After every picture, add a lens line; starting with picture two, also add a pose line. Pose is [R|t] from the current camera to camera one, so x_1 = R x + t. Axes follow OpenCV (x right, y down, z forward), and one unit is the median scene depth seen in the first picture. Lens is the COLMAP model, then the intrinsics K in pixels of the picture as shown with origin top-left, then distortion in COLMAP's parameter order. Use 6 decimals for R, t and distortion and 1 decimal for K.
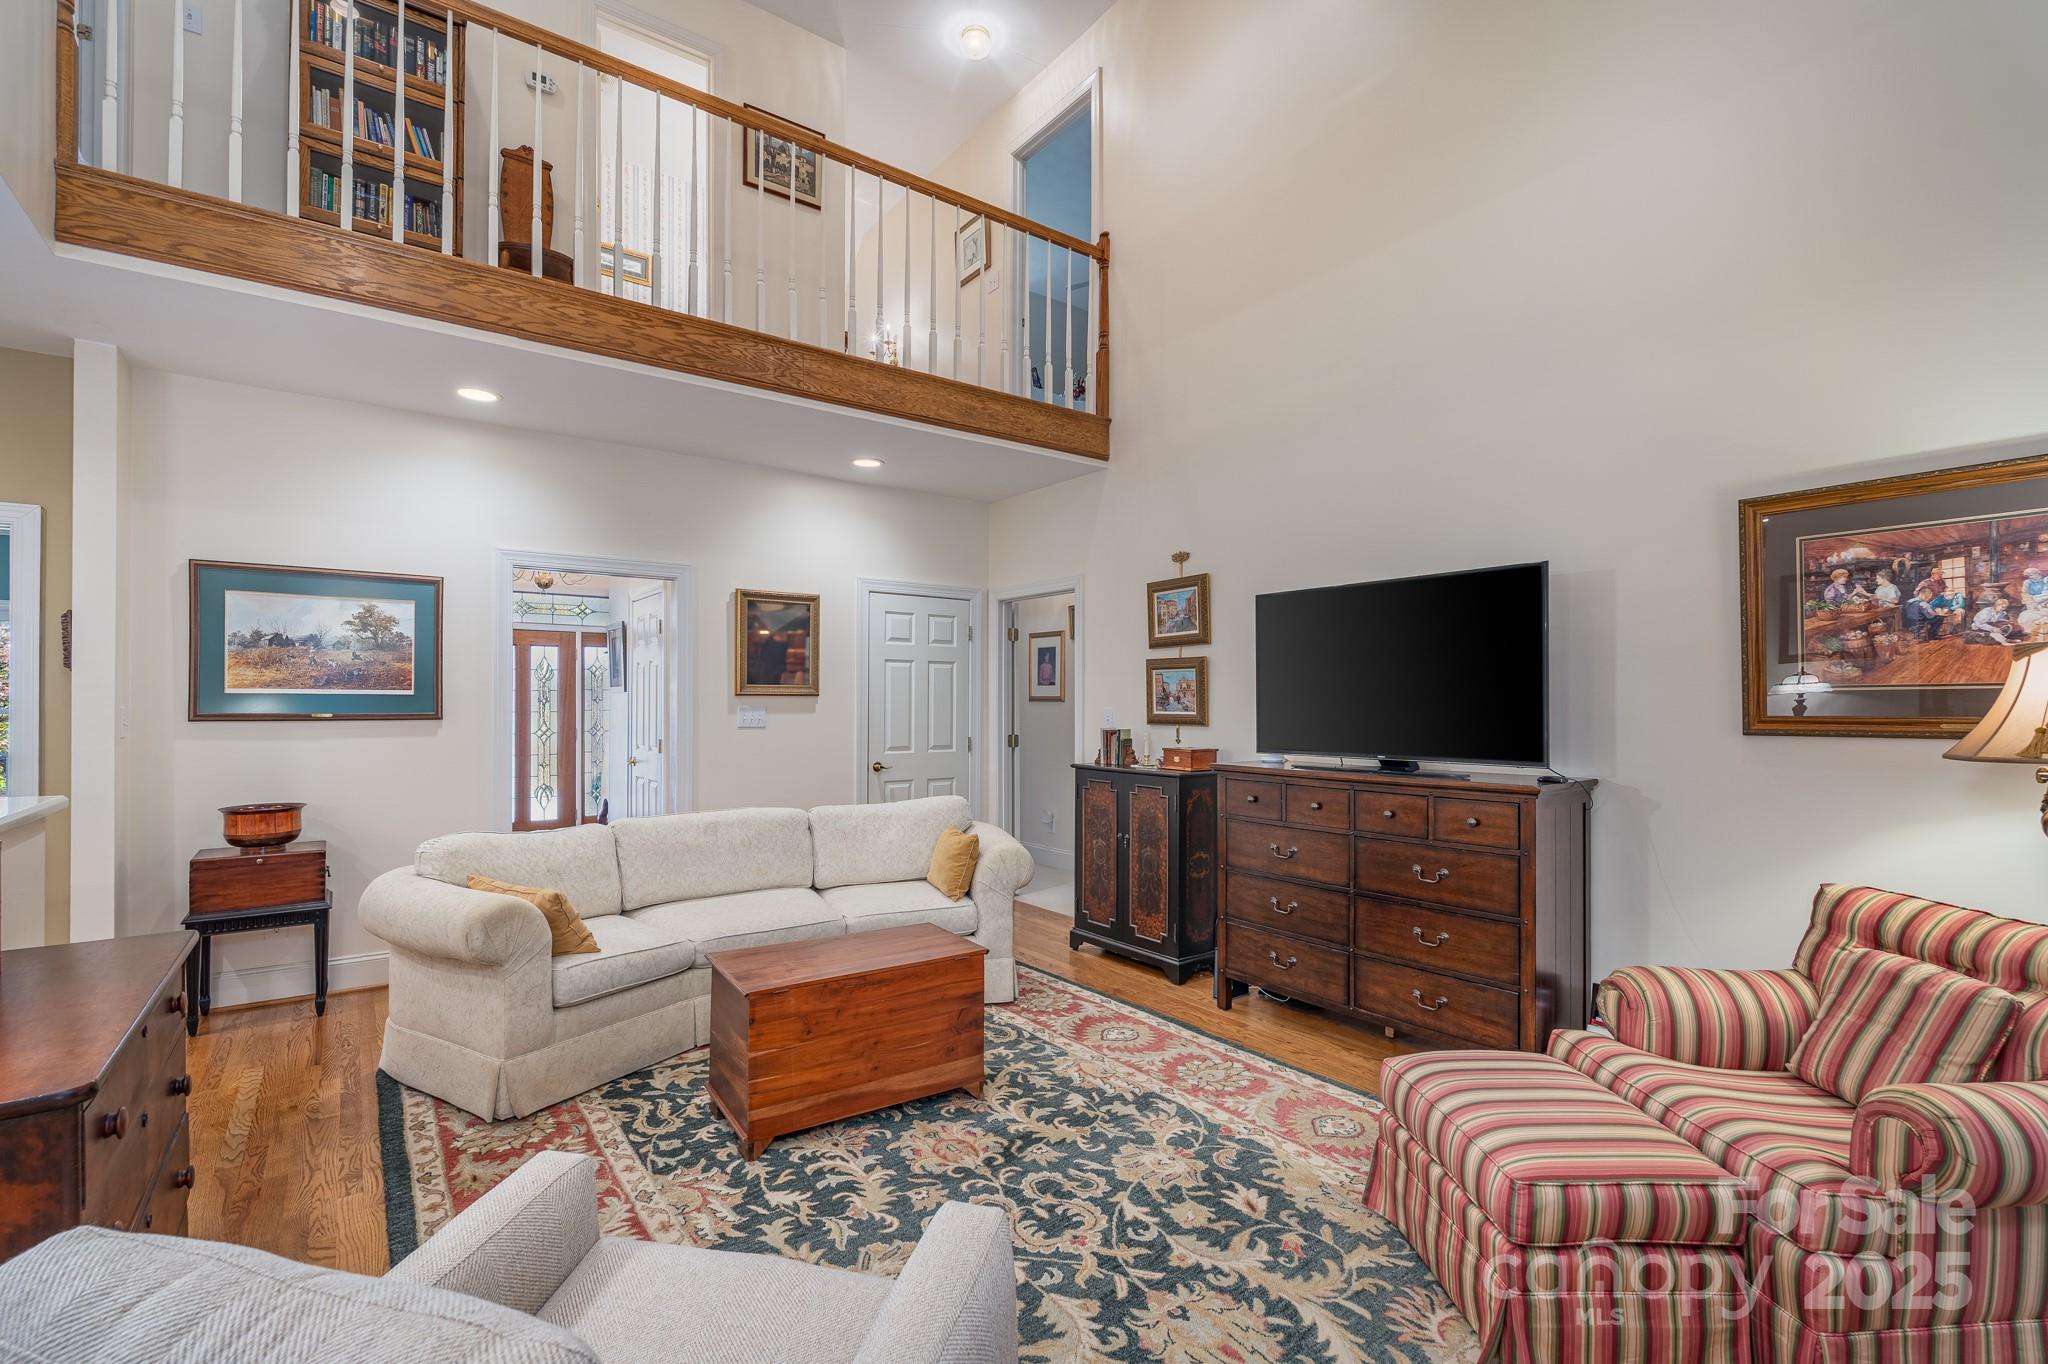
lens RADIAL K [[911.9, 0, 1014.3], [0, 911.9, 692.6], [0, 0, 1]] dist [0.000653, 0.000298]
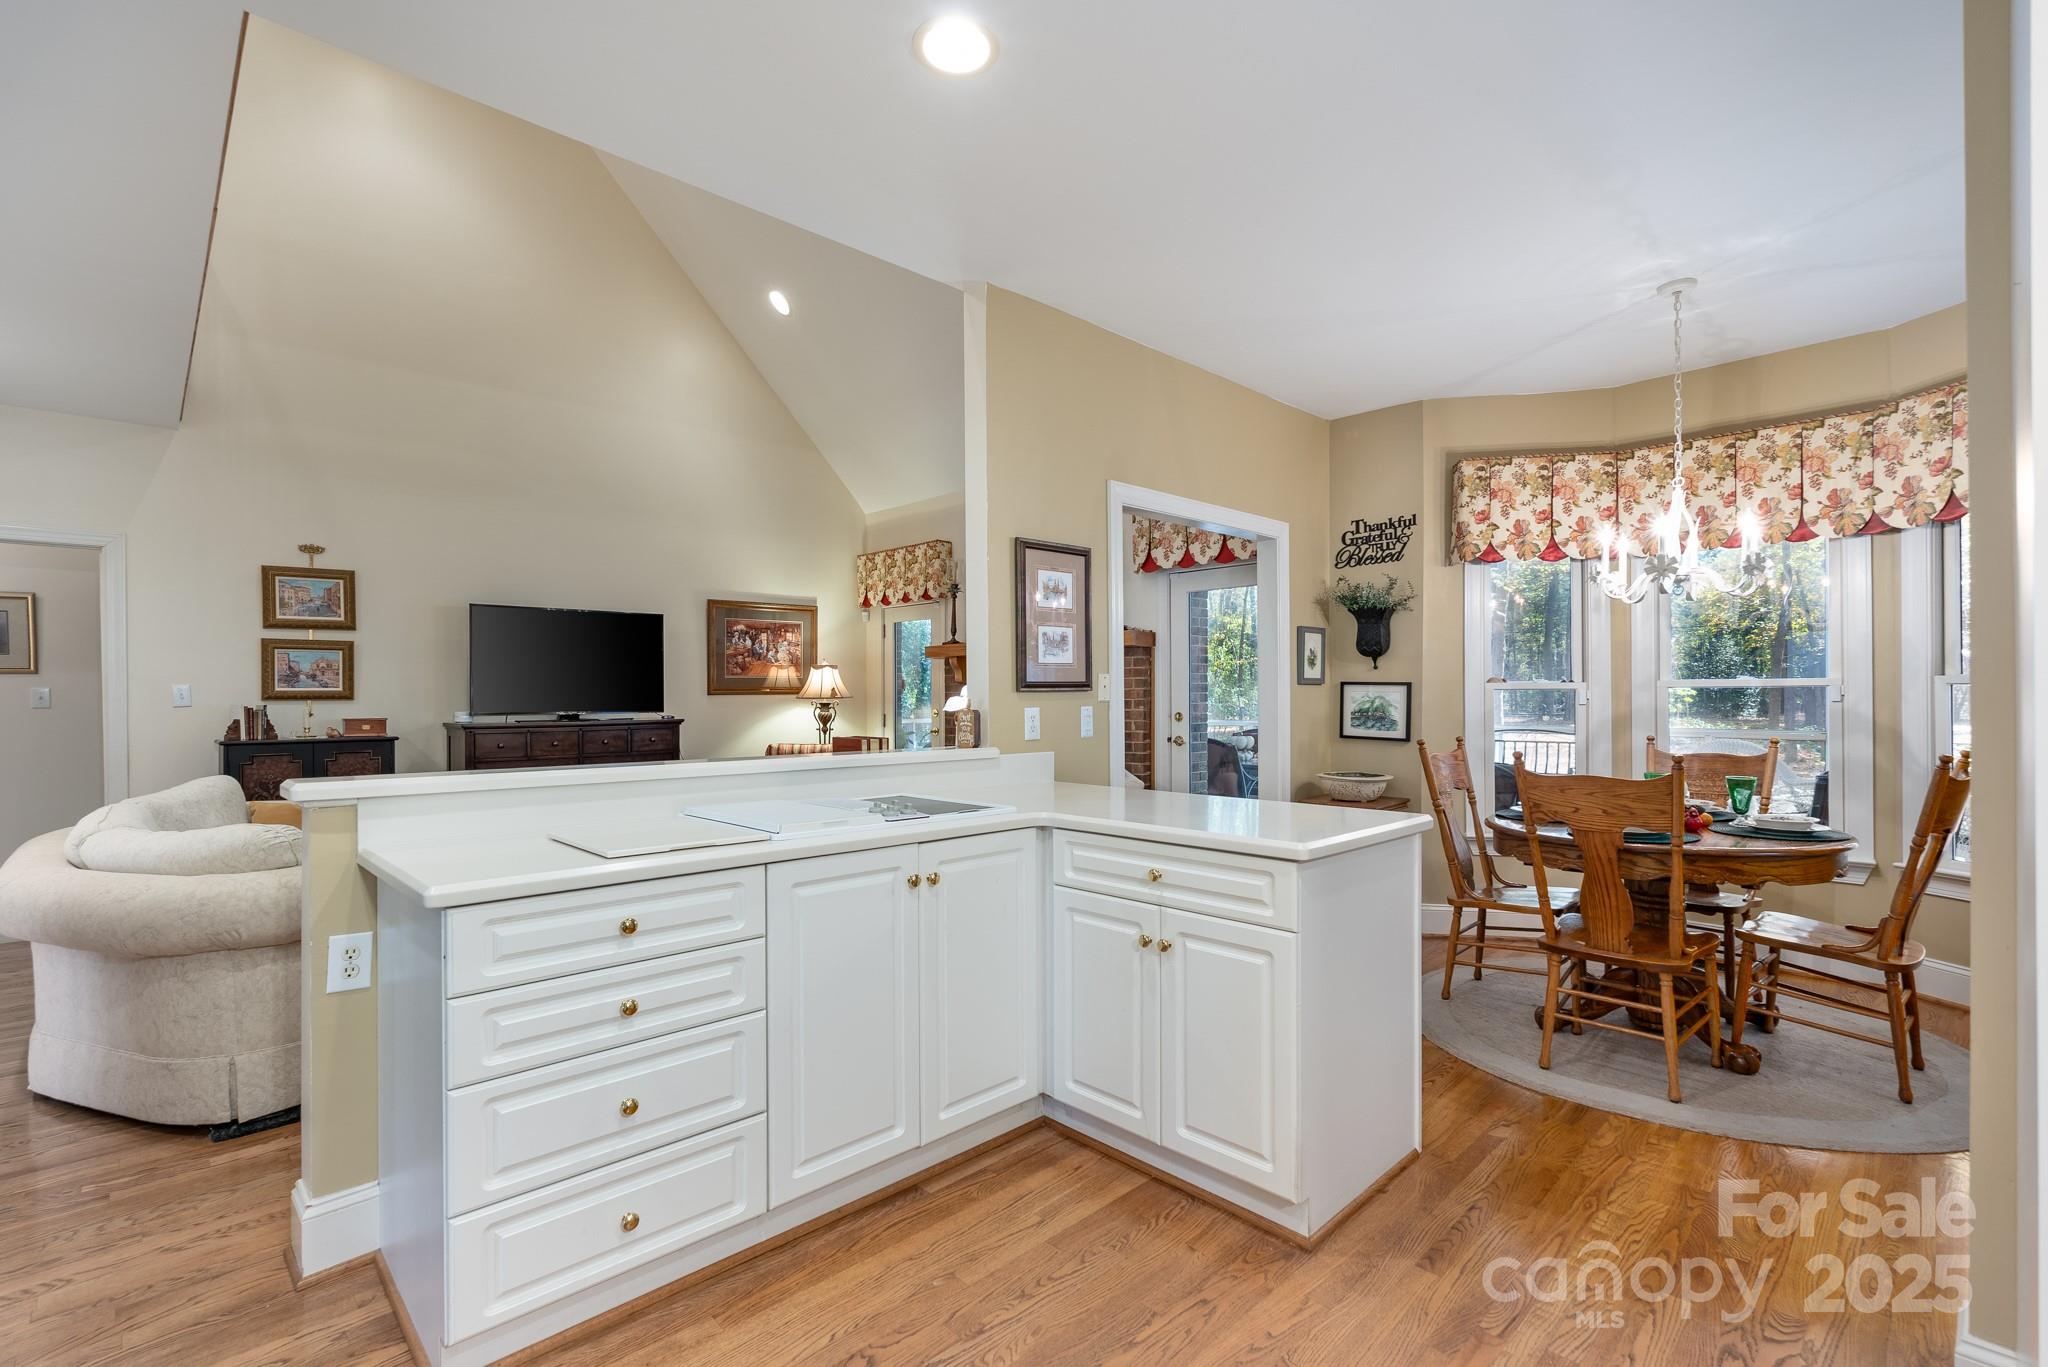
lens RADIAL K [[927.2, 0, 1024.0], [0, 927.2, 683.5], [0, 0, 1]] dist [-0.006208, -0.000599]
pose [[-0.136022, 0.008450, 0.990670, -1.439972], [-0.007866, 0.999923, -0.009609, 0.026261], [-0.990675, -0.009099, -0.135945, 0.398734]]
